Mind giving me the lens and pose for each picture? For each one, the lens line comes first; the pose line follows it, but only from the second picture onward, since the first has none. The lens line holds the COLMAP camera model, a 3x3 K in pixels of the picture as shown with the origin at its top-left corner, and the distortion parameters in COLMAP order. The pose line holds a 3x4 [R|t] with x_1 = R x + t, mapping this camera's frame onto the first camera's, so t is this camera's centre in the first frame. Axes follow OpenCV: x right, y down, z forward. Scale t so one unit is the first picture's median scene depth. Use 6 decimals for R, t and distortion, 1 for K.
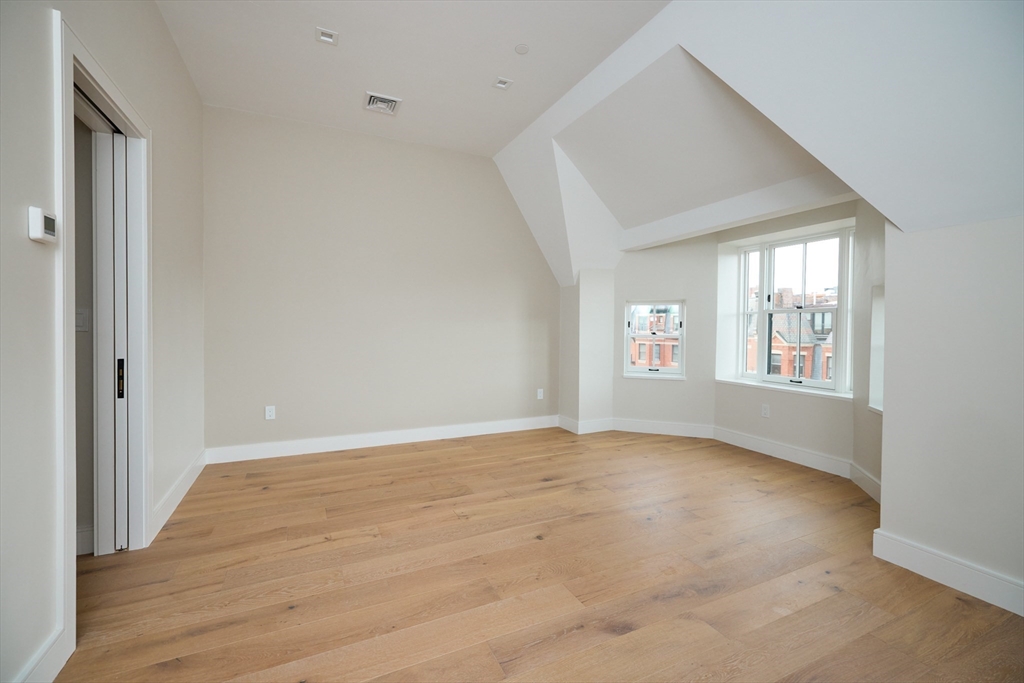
lens RADIAL K [[428.7, 0, 511.0], [0, 428.7, 337.2], [0, 0, 1]] dist [0.002398, -0.000335]
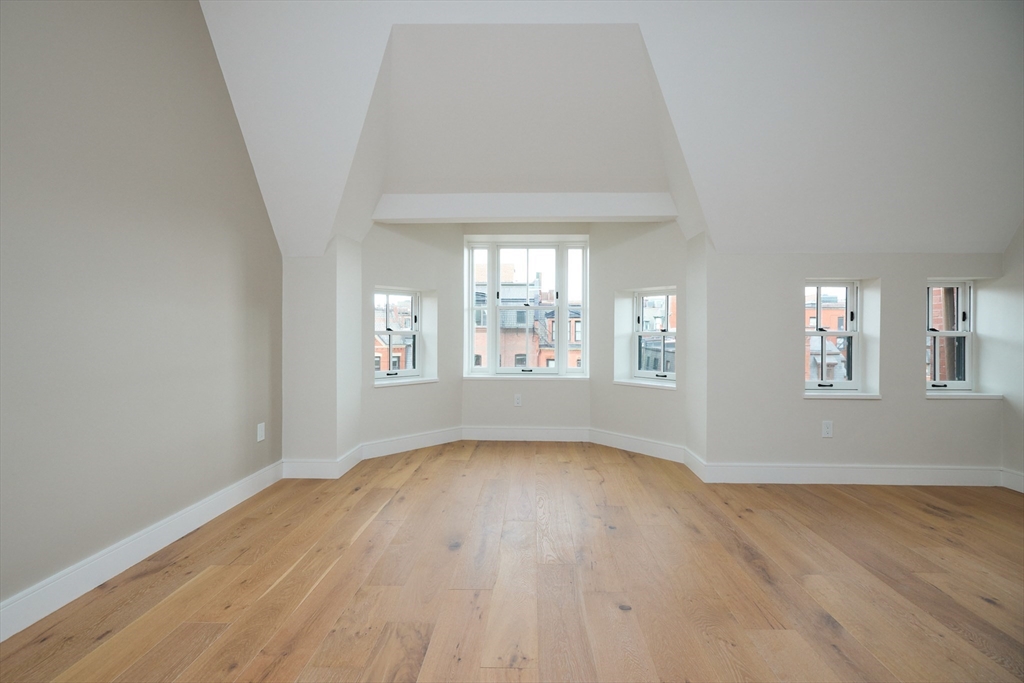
lens RADIAL K [[449.7, 0, 513.3], [0, 449.7, 337.8], [0, 0, 1]] dist [0.002673, -0.000754]
pose [[0.448187, -0.009605, 0.893888, -0.404072], [0.028738, 0.999580, -0.003668, 0.020198], [-0.893478, 0.027332, 0.448275, 0.509162]]
